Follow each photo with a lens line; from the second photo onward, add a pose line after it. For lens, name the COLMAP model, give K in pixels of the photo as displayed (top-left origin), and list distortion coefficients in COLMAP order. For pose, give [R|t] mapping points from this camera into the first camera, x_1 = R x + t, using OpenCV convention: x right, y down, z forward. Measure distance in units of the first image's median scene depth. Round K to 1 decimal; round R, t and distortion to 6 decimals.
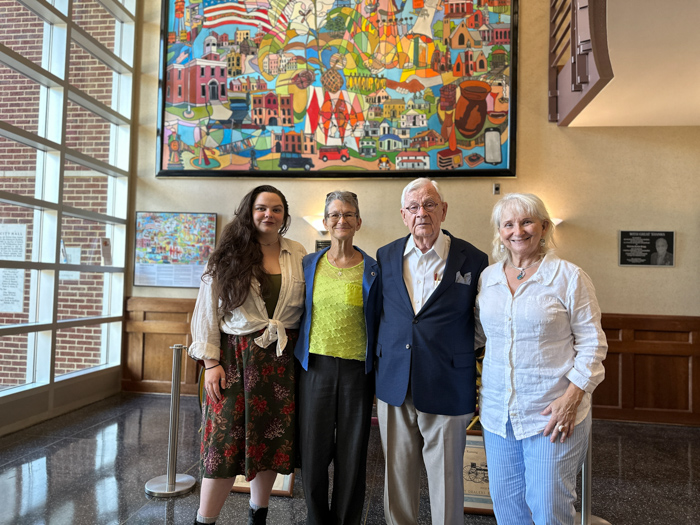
lens RADIAL K [[507.9, 0, 348.7], [0, 507.9, 264.5], [0, 0, 1]] dist [0.039244, -0.015027]
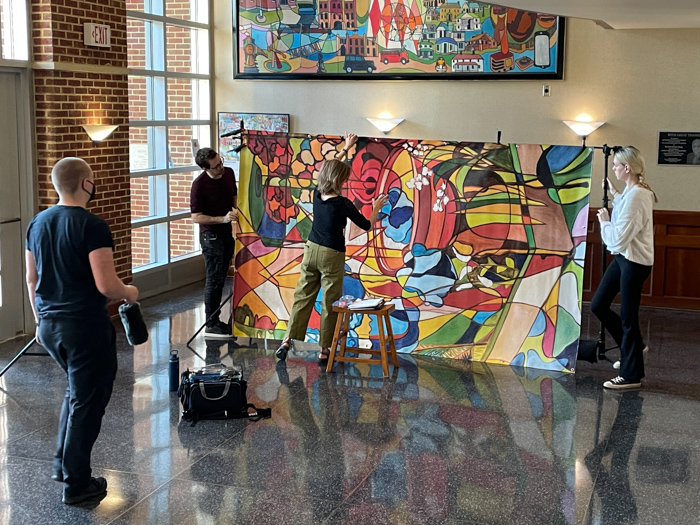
lens RADIAL K [[1018.2, 0, 350.2], [0, 1018.2, 262.2], [0, 0, 1]] dist [-0.079934, 0.000000]
pose [[0.976451, 0.015982, -0.215147, 0.338534], [0.023000, 0.983857, 0.177470, -0.173882], [0.214510, -0.178240, 0.960321, -1.103650]]
